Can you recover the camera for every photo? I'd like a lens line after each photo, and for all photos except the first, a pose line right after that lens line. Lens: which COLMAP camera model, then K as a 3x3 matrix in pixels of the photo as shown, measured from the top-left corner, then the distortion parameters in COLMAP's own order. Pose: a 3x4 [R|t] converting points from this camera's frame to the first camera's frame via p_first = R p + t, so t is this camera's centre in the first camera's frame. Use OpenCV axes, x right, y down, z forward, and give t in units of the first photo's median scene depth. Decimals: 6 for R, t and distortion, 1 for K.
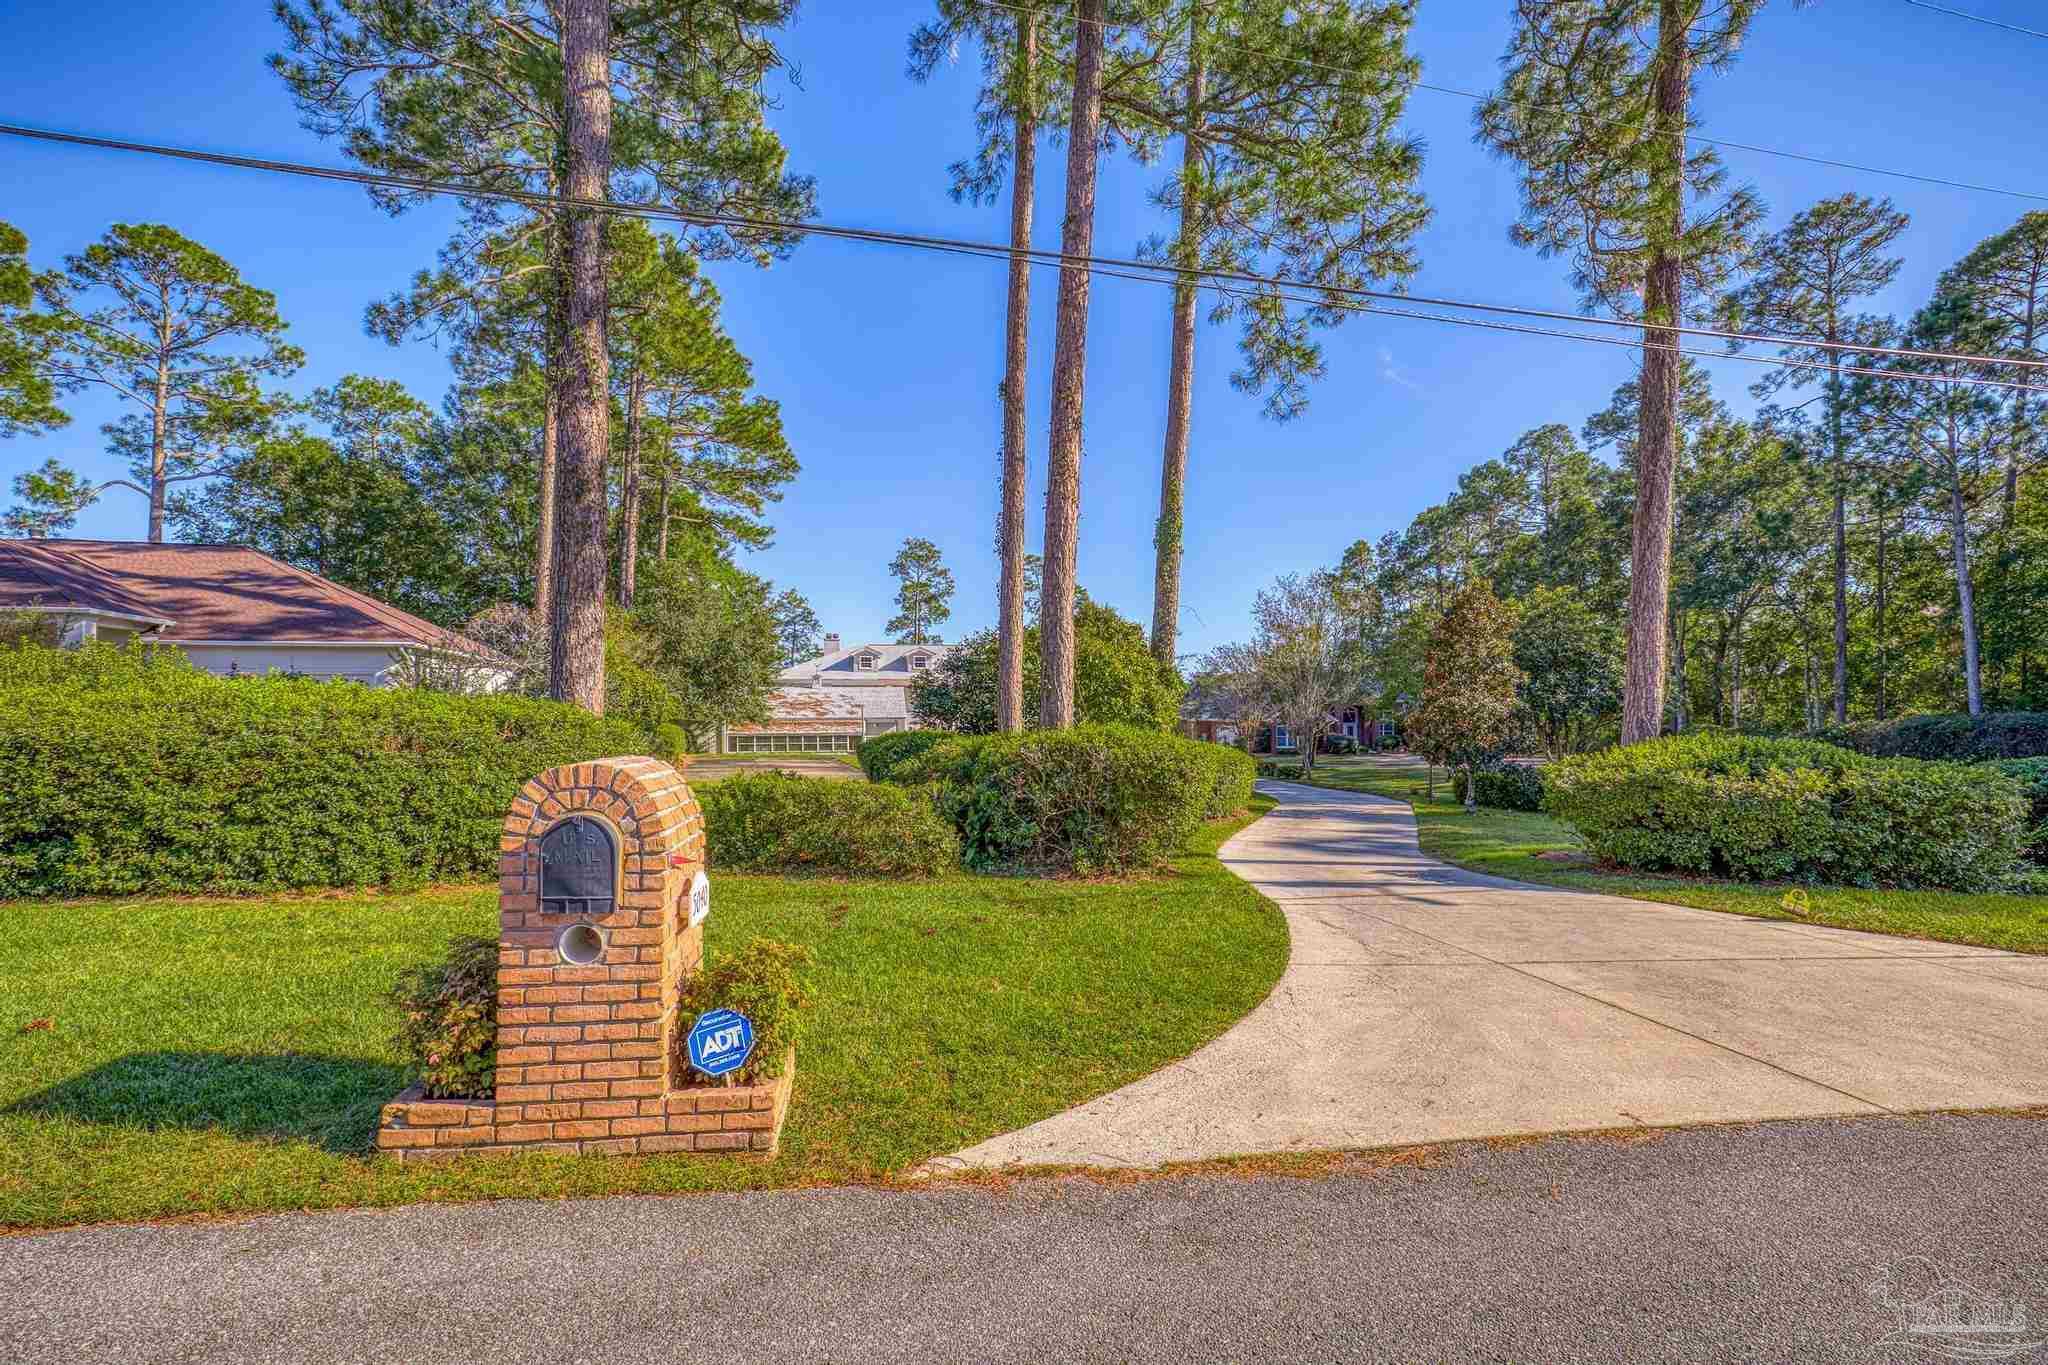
lens RADIAL K [[886.8, 0, 1031.8], [0, 886.8, 699.7], [0, 0, 1]] dist [-0.042652, 0.017497]
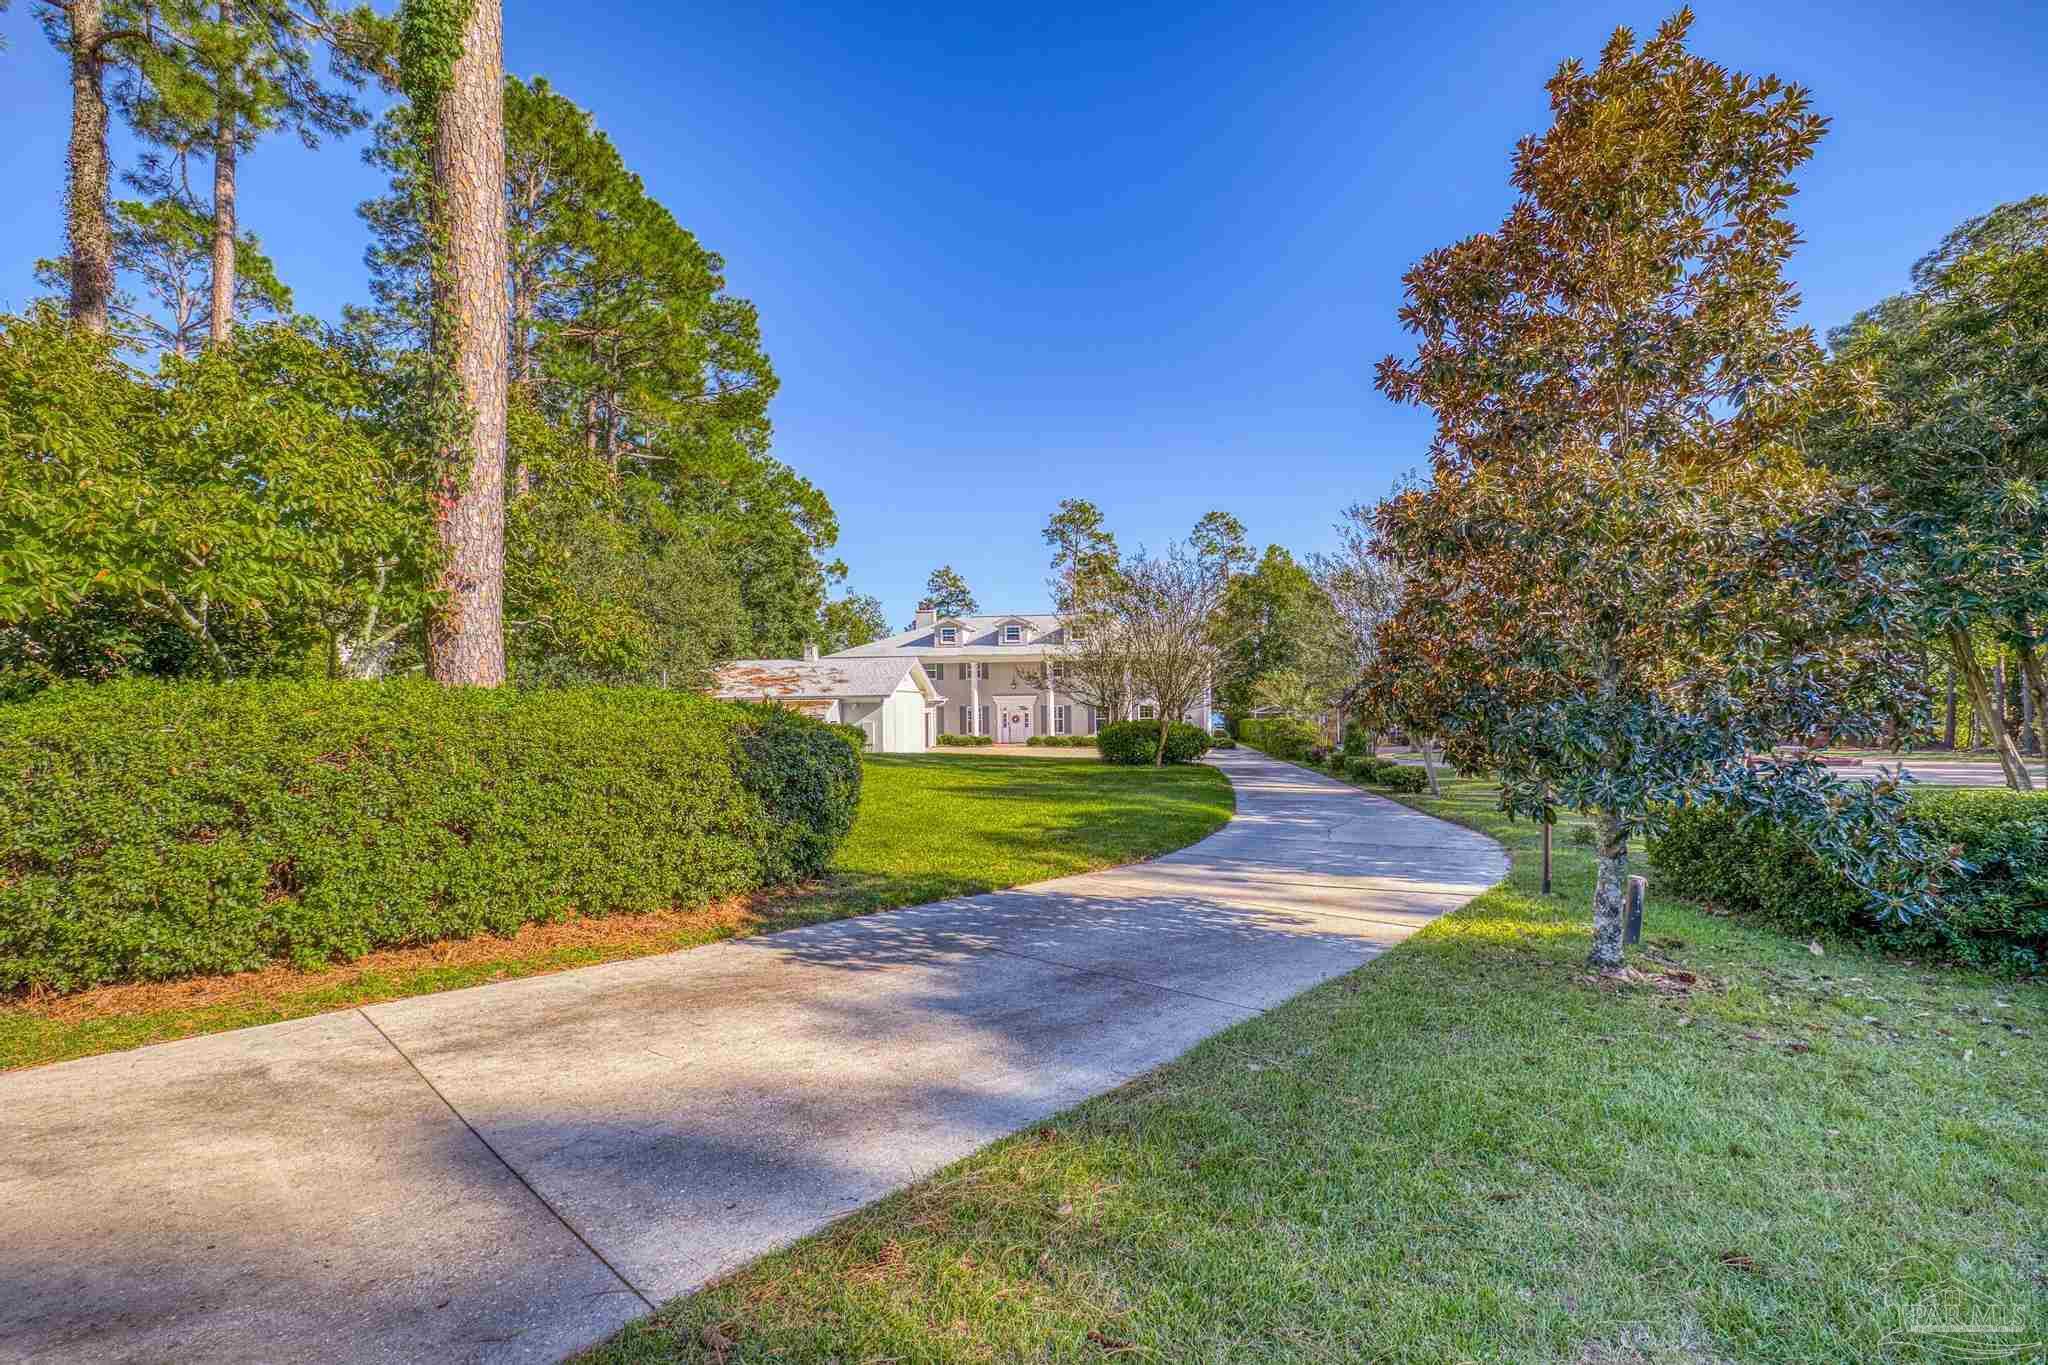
lens RADIAL K [[886.8, 0, 1028.9], [0, 886.8, 687.8], [0, 0, 1]] dist [-0.042652, 0.017497]
pose [[0.949783, -0.011808, -0.312686, 0.208019], [0.008790, 0.999900, -0.011061, 0.023715], [0.312785, 0.007757, 0.949792, 0.351834]]
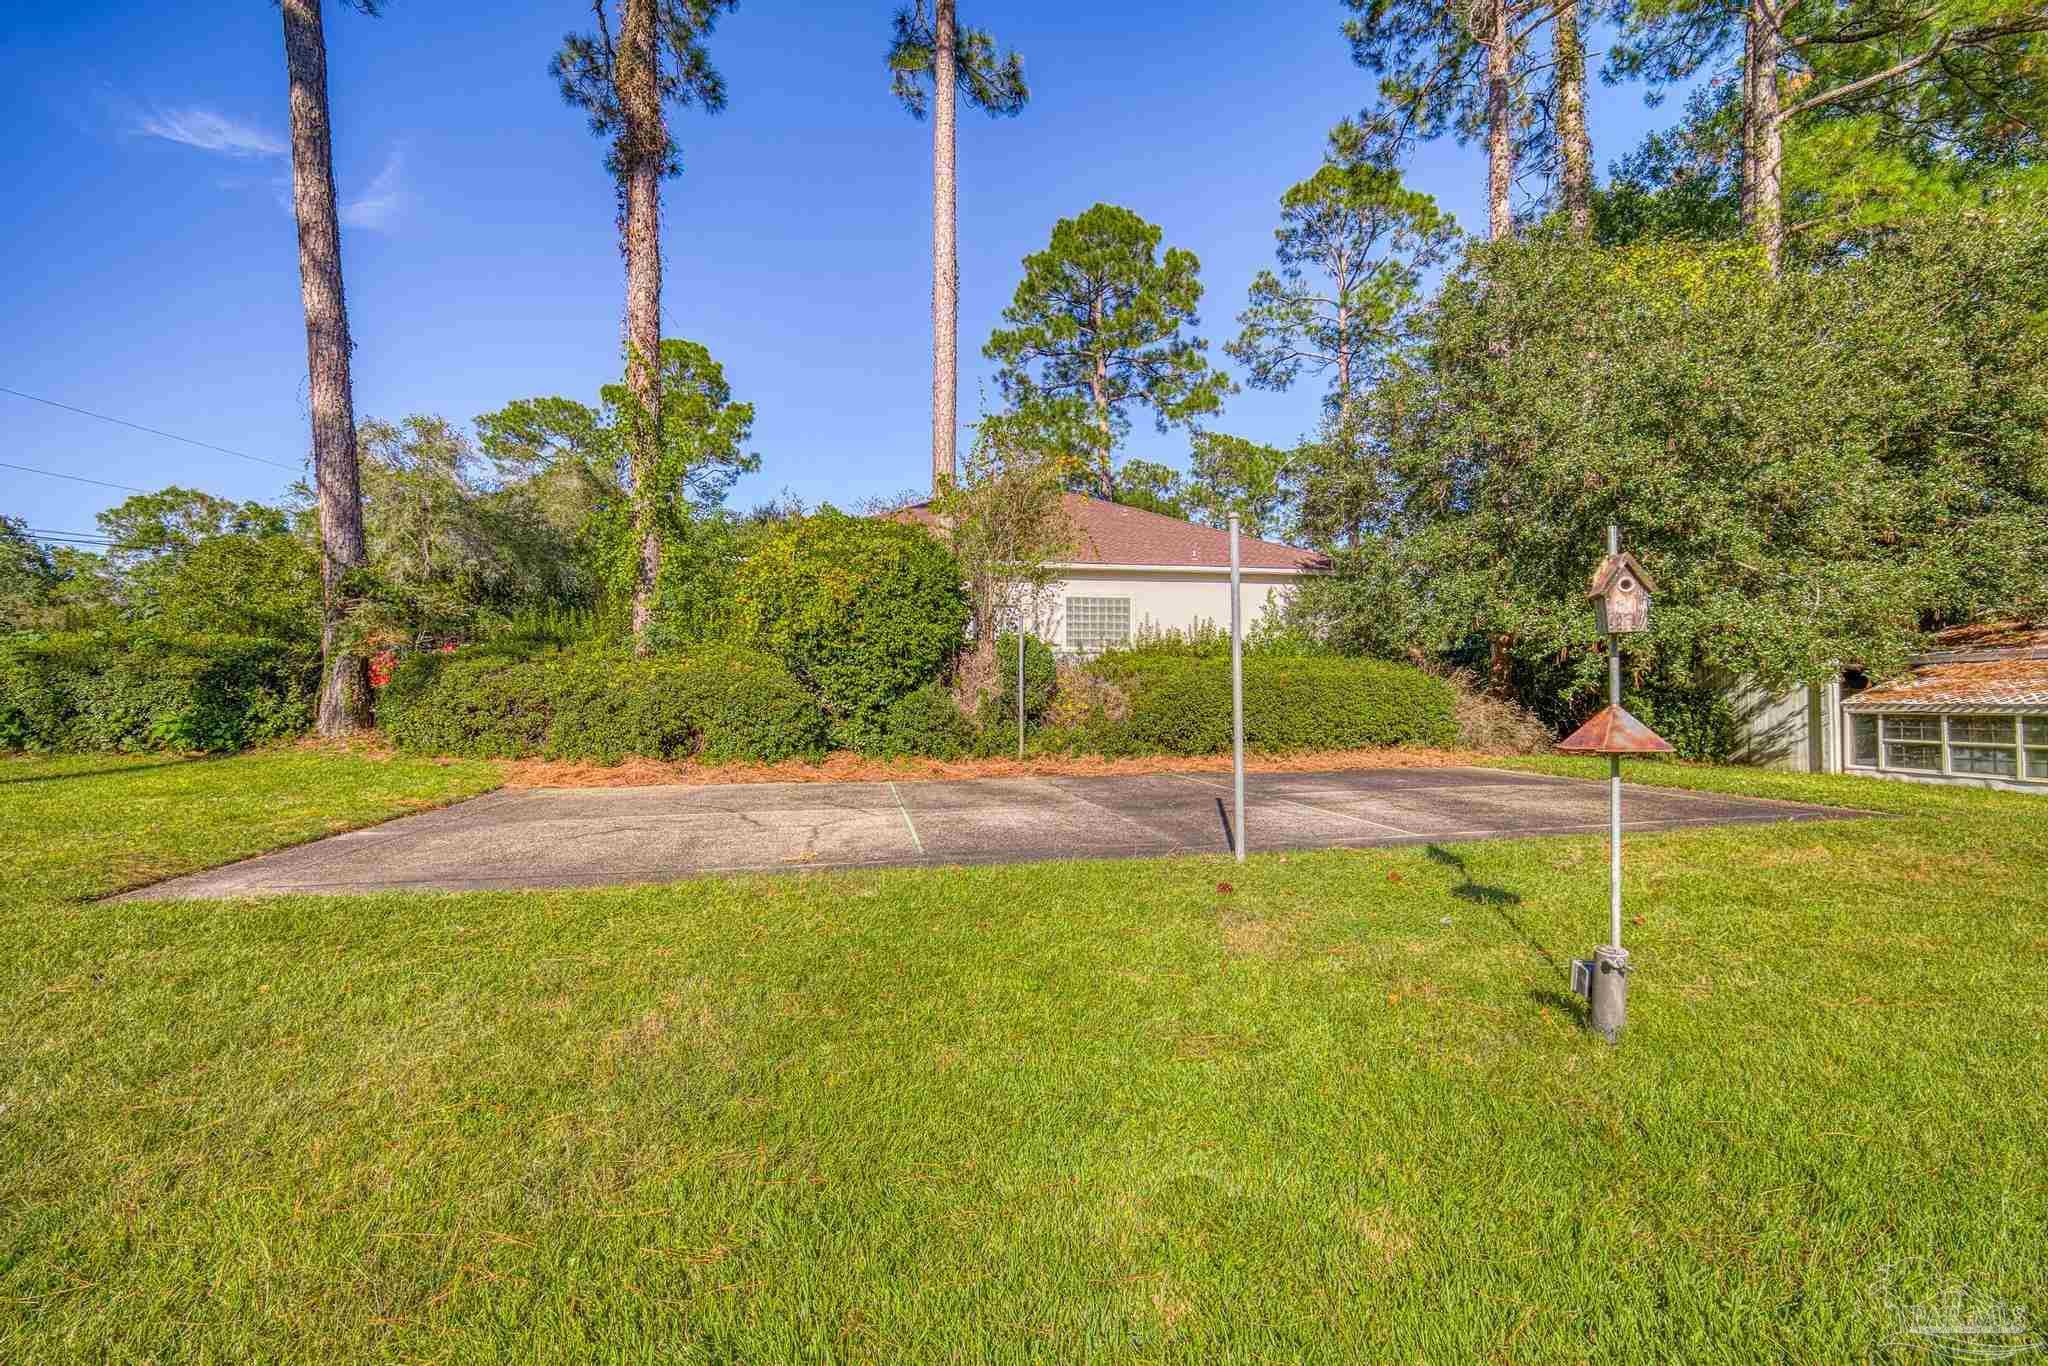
lens RADIAL K [[886.8, 0, 1024.6], [0, 886.8, 691.4], [0, 0, 1]] dist [-0.042652, 0.017497]
pose [[-0.136730, -0.006872, -0.990584, -0.013145], [0.011576, 0.999897, -0.008534, 0.032884], [0.990541, -0.012633, -0.136637, 0.748717]]
